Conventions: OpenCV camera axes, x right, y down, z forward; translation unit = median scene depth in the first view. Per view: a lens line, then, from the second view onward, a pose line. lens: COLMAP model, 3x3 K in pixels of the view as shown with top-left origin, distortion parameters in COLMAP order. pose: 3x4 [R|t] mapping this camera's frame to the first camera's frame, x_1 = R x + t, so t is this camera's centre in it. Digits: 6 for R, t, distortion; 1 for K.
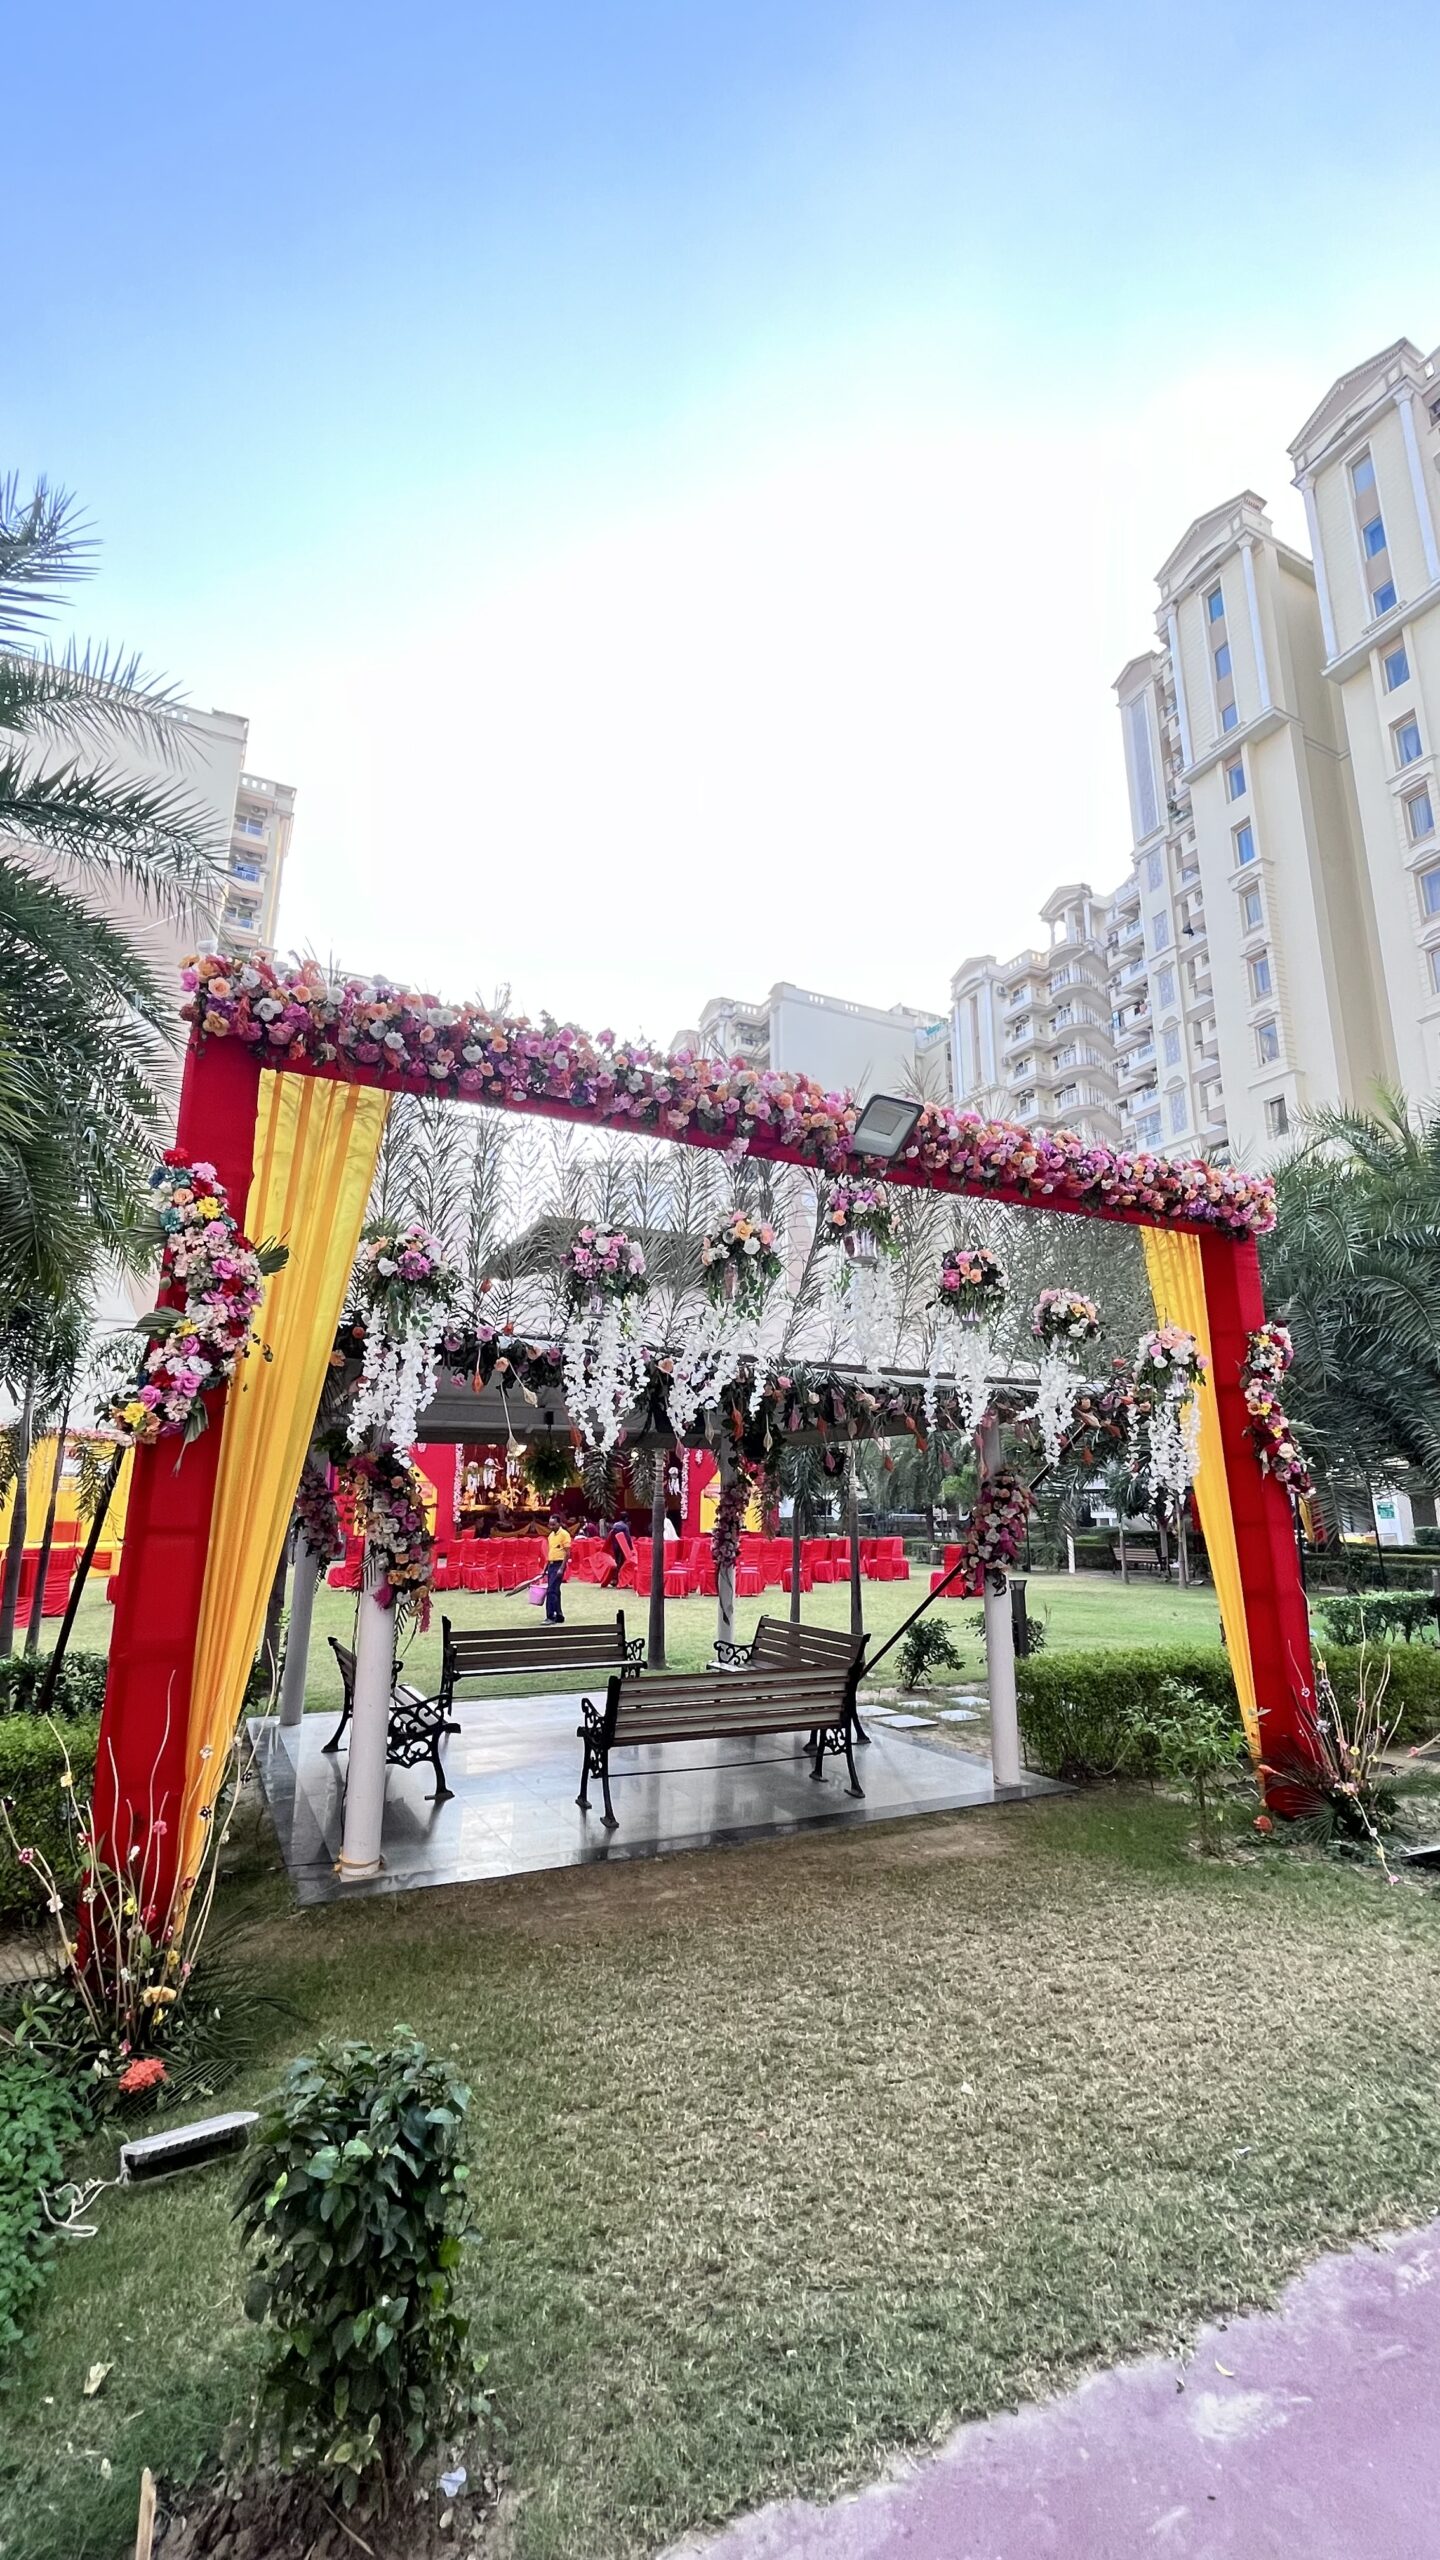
lens RADIAL K [[1043.7, 0, 706.4], [0, 1043.7, 1264.0], [0, 0, 1]] dist [-0.000708, -0.000300]
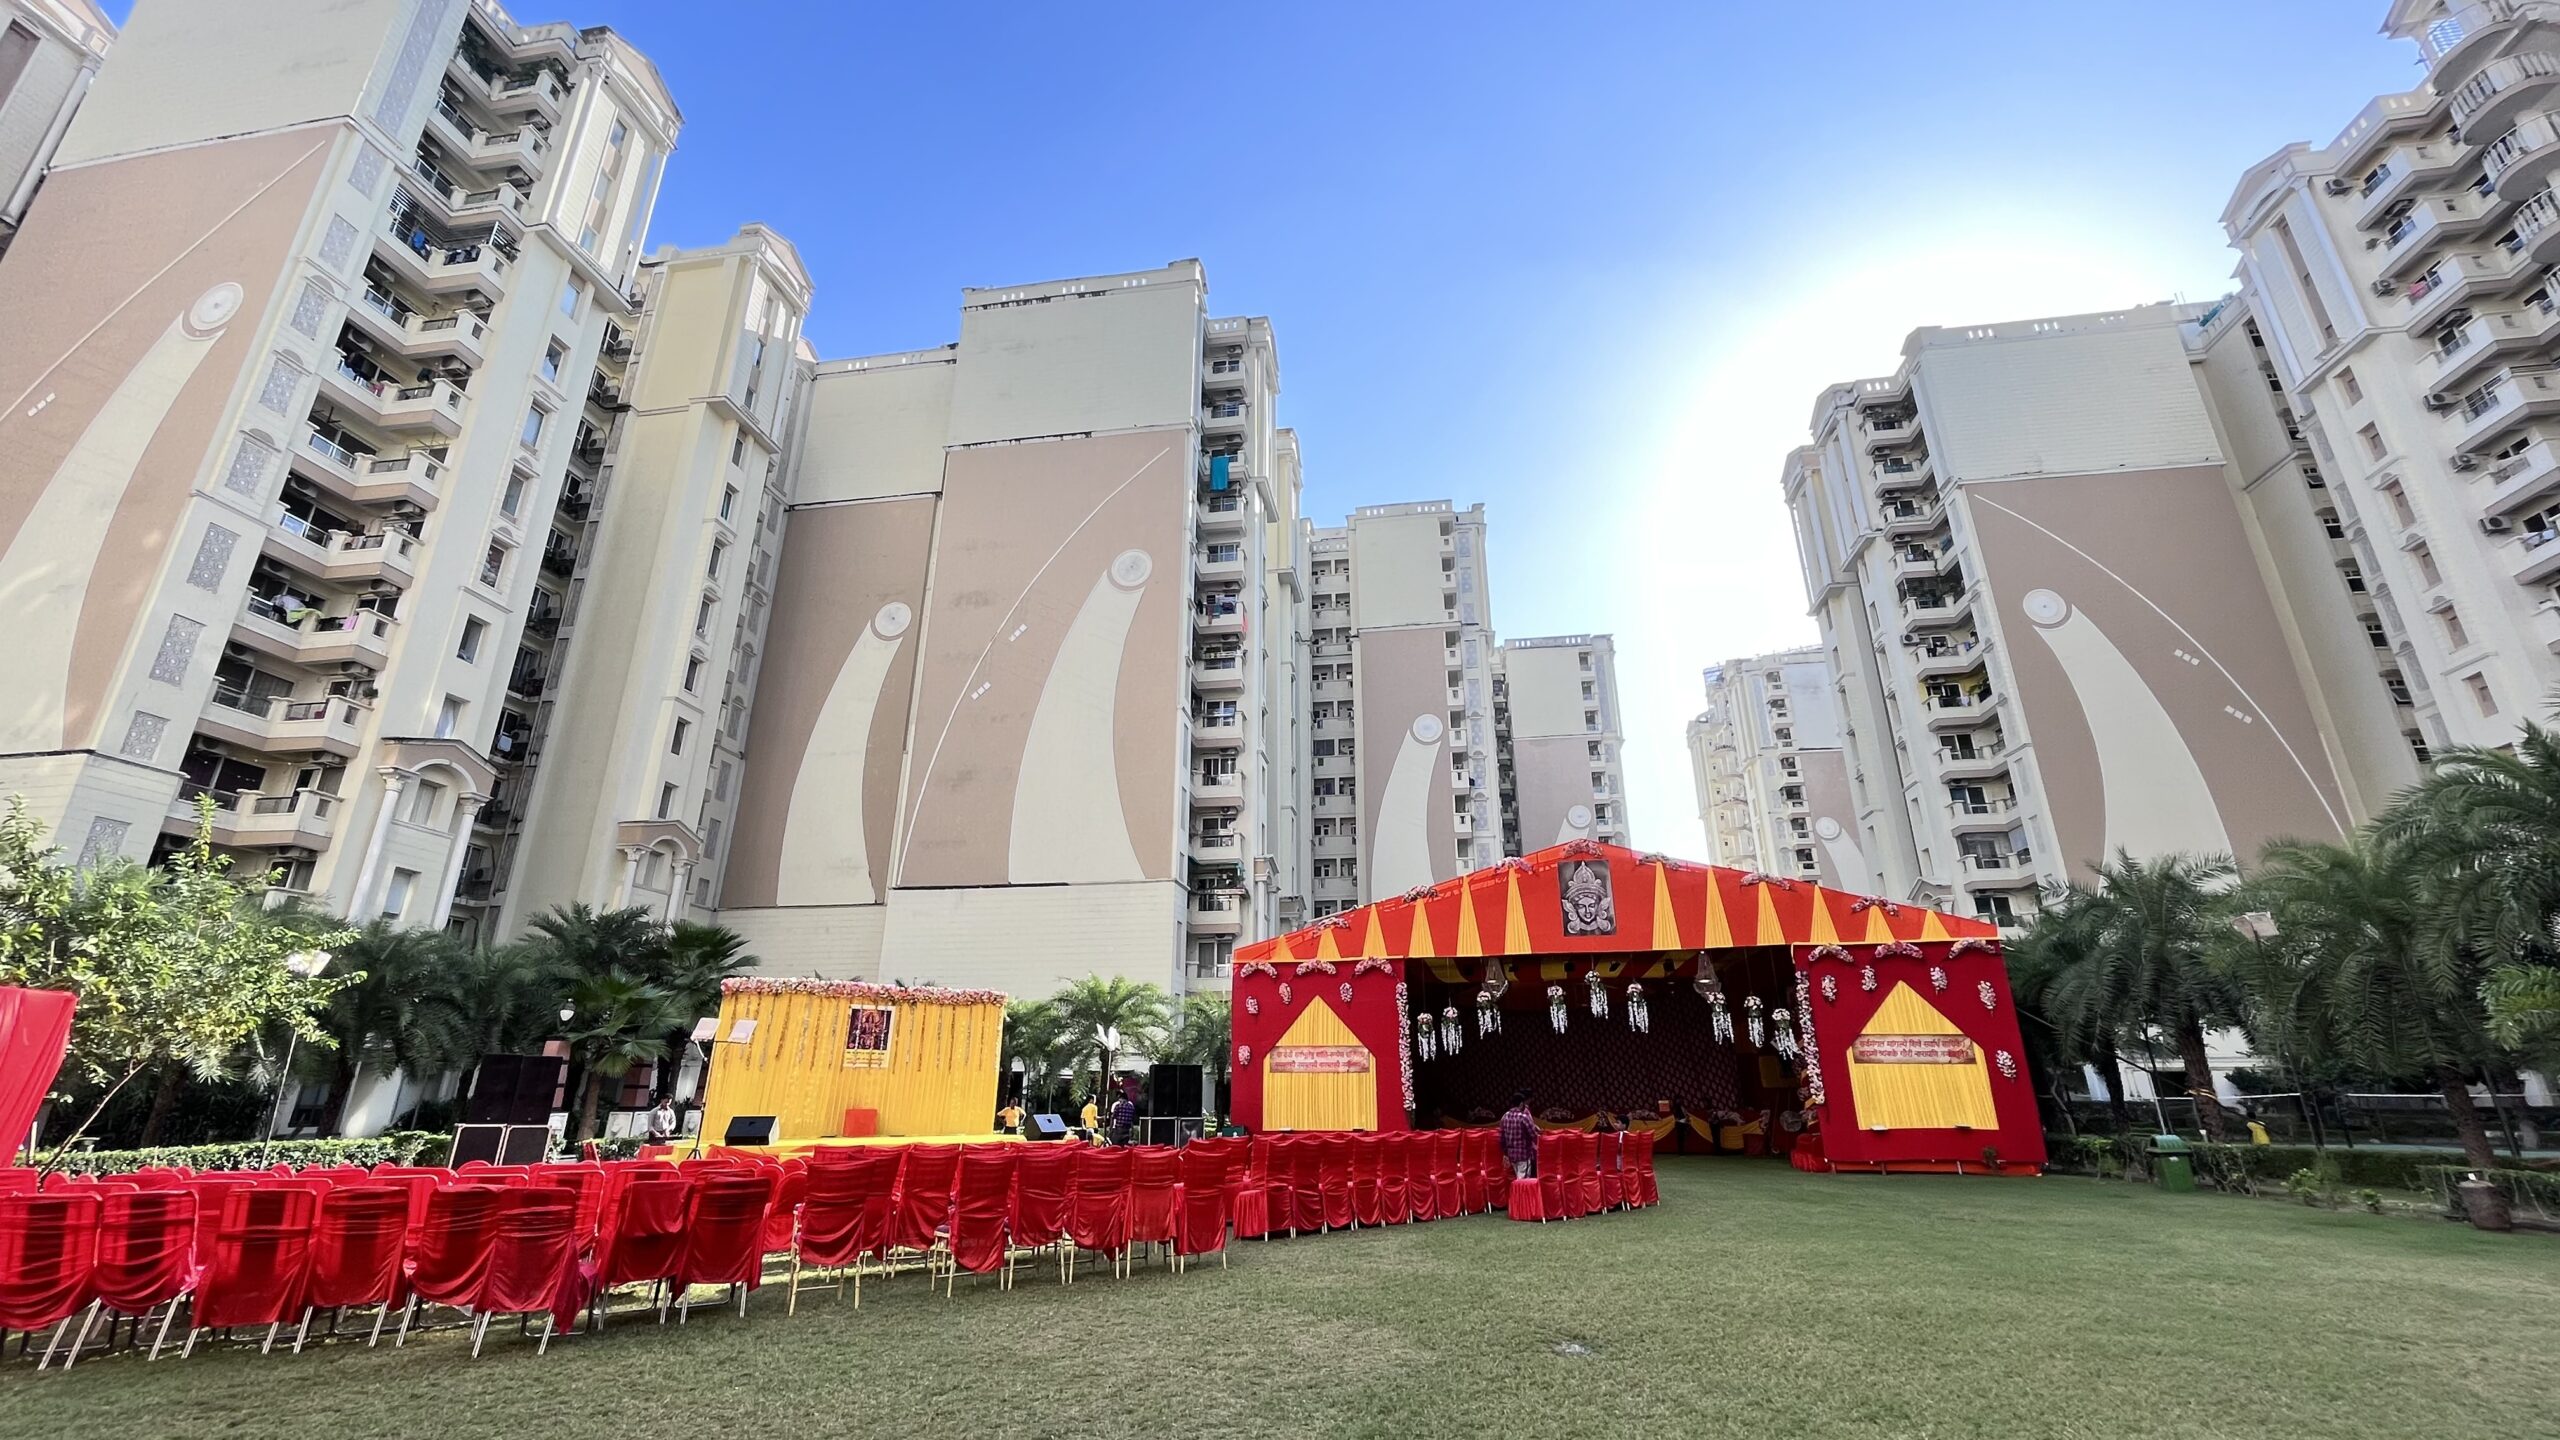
lens RADIAL K [[1043.7, 0, 1278.2], [0, 1043.7, 715.7], [0, 0, 1]] dist [-0.000708, -0.000300]
pose [[0.820849, -0.202778, -0.533937, 0.065754], [0.134853, 0.977230, -0.163815, 0.075215], [0.554997, 0.062465, 0.829504, 0.287619]]
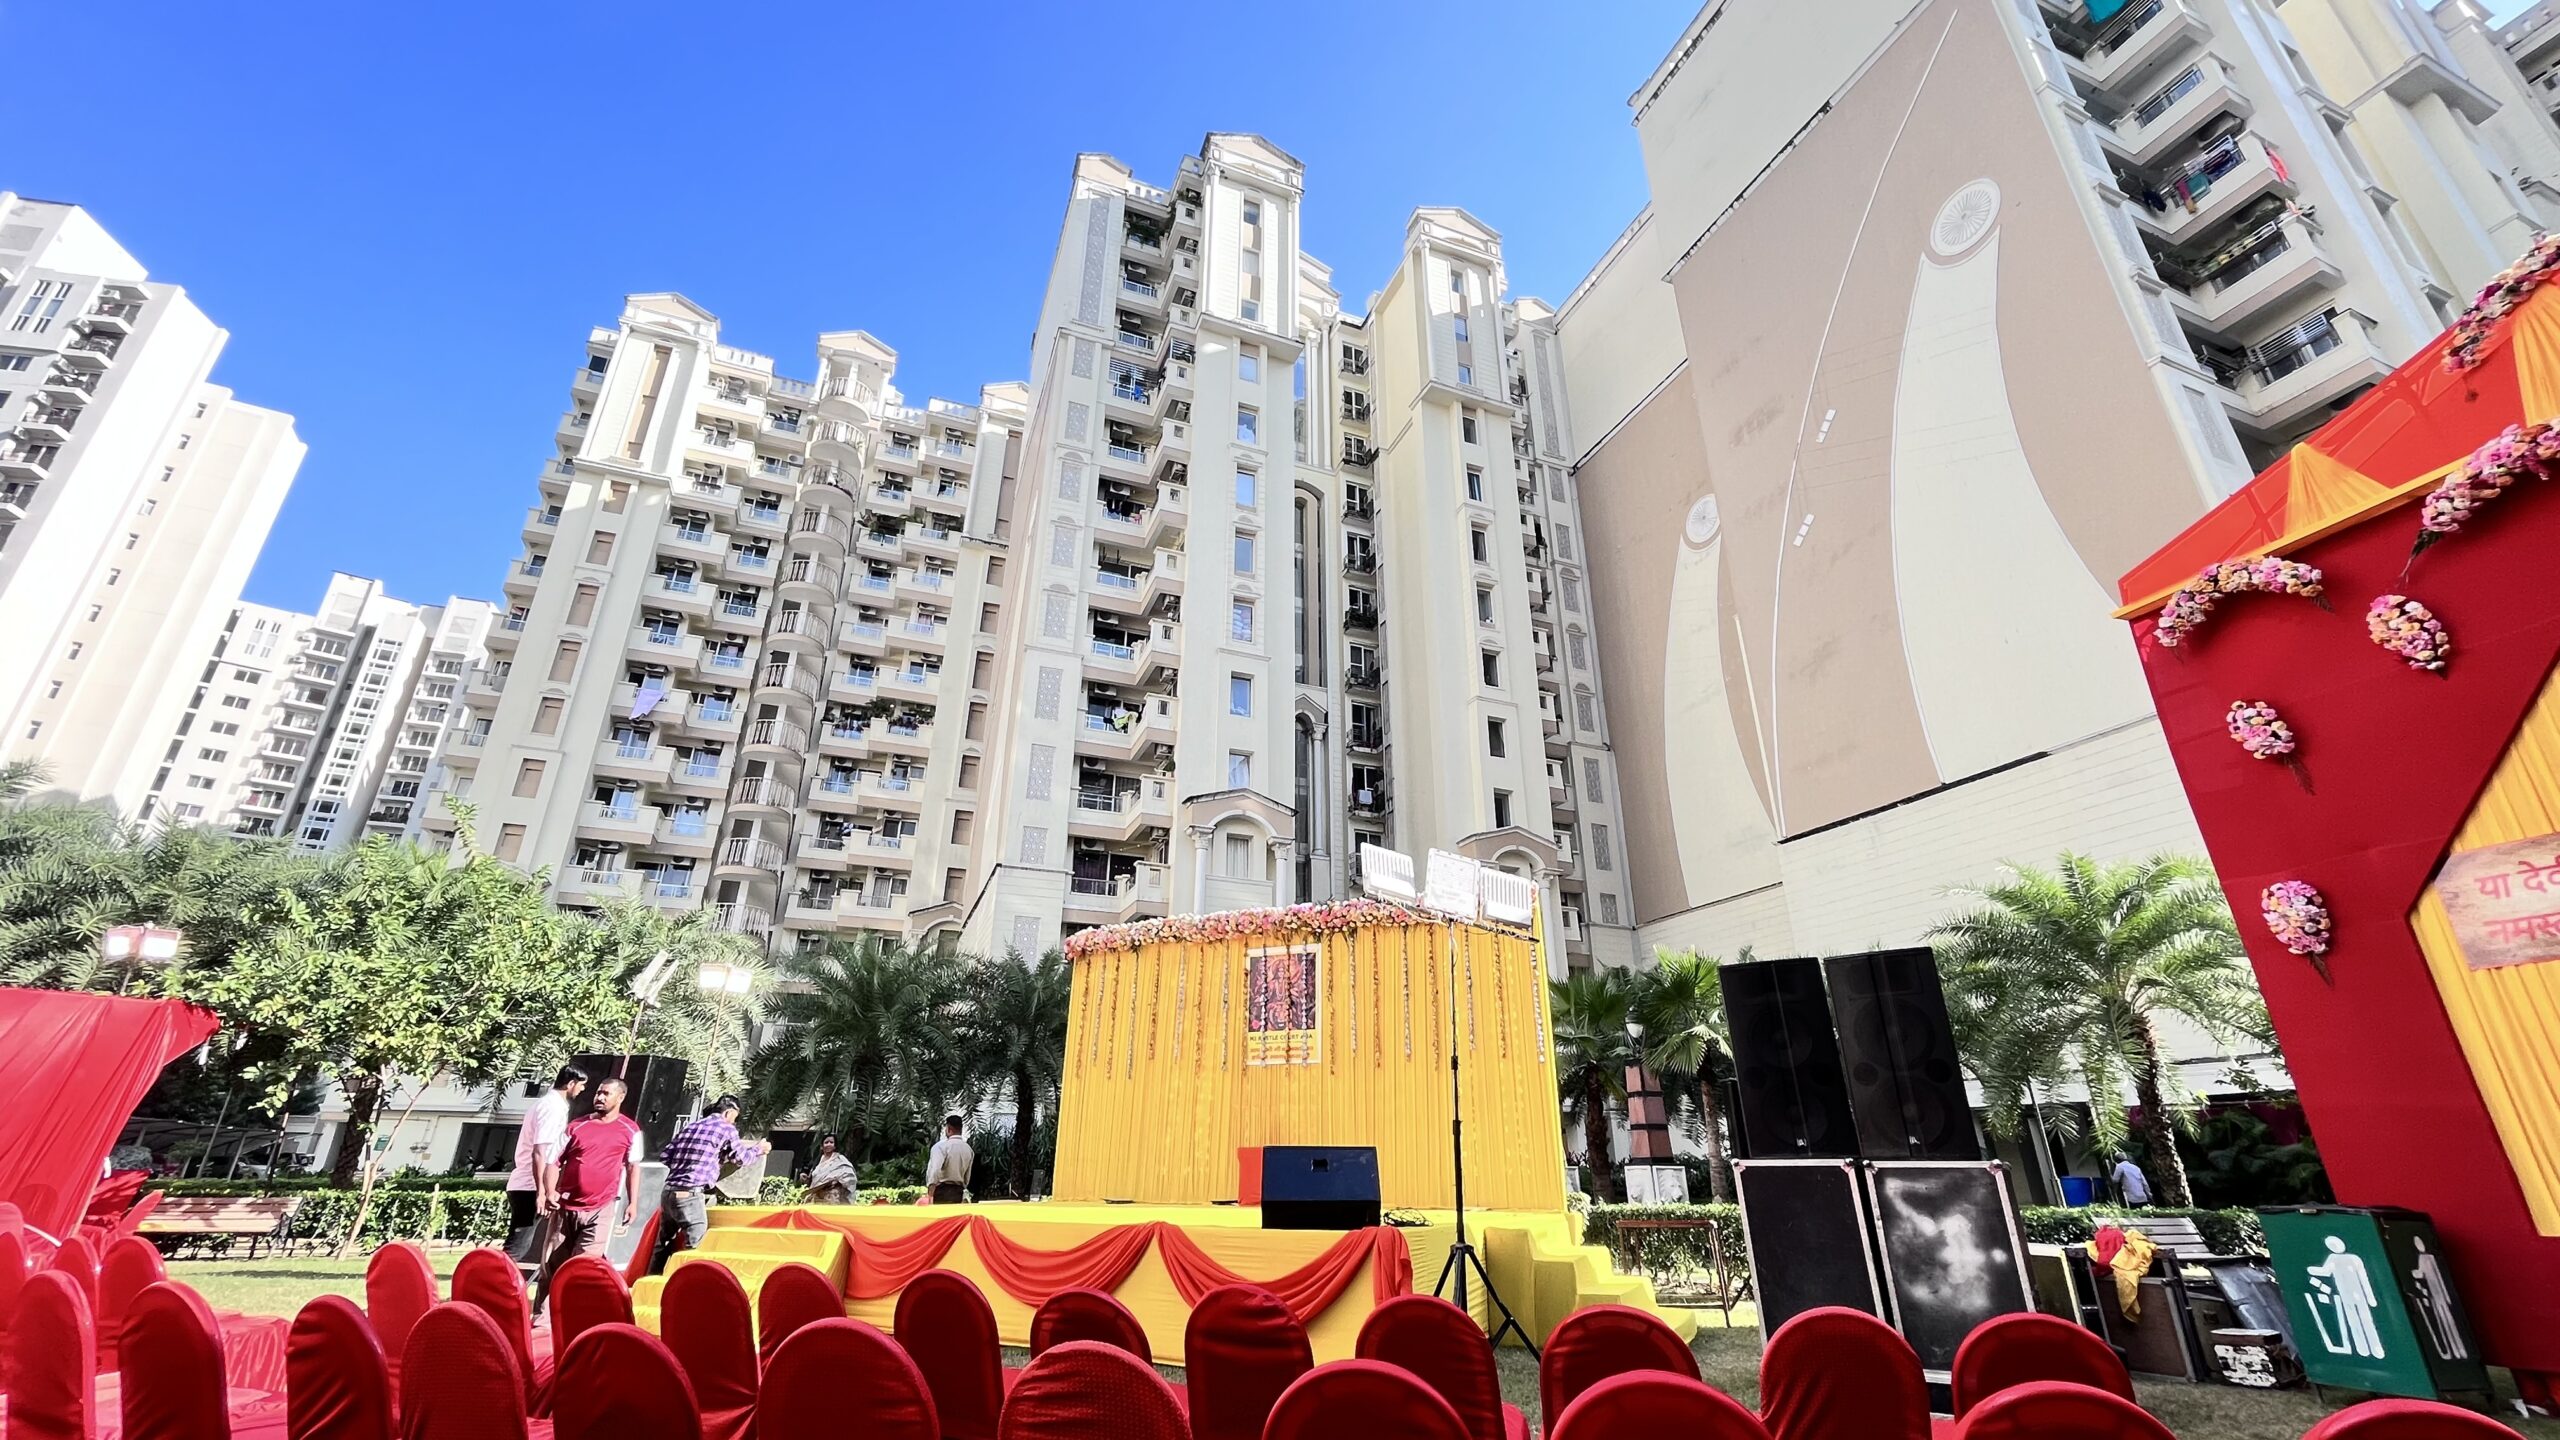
lens RADIAL K [[1043.7, 0, 1274.3], [0, 1043.7, 714.5], [0, 0, 1]] dist [-0.000708, -0.000300]
pose [[-0.074032, -0.405698, -0.911004, -0.113557], [0.222000, 0.883884, -0.411661, 0.152149], [0.972232, -0.232719, 0.024629, 0.584653]]
